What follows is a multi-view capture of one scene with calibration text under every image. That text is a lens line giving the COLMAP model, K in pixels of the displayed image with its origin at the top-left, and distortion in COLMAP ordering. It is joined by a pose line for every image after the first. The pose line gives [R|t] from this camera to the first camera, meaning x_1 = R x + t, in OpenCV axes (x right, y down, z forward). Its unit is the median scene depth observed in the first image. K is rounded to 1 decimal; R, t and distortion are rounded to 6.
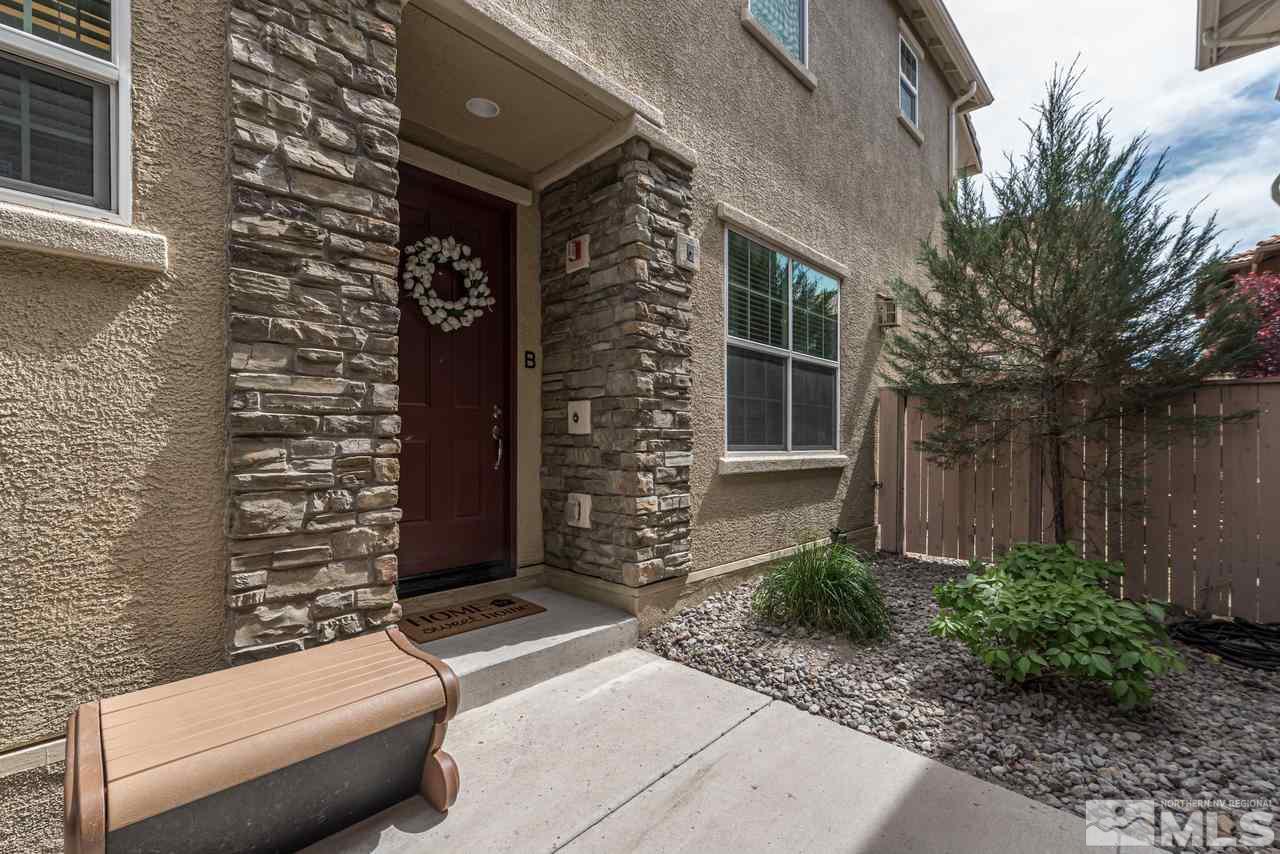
lens RADIAL K [[541.4, 0, 643.6], [0, 541.4, 440.8], [0, 0, 1]] dist [0.001908, 0.000489]
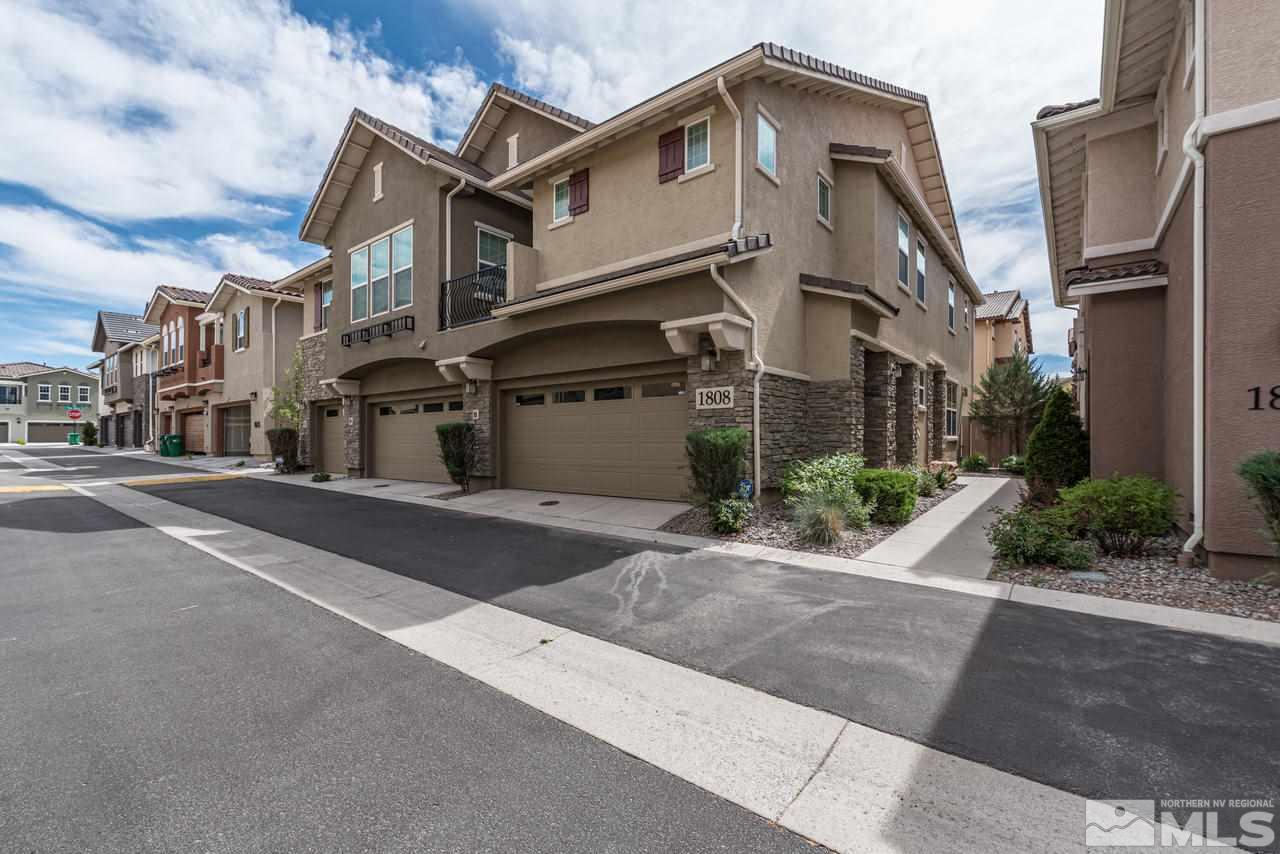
lens RADIAL K [[541.4, 0, 643.6], [0, 541.4, 440.8], [0, 0, 1]] dist [0.001908, 0.000489]
pose [[0.994507, -0.006638, 0.104458, -1.953287], [0.007507, 0.999940, -0.007929, 0.063138], [-0.104399, 0.008669, 0.994498, -2.181748]]
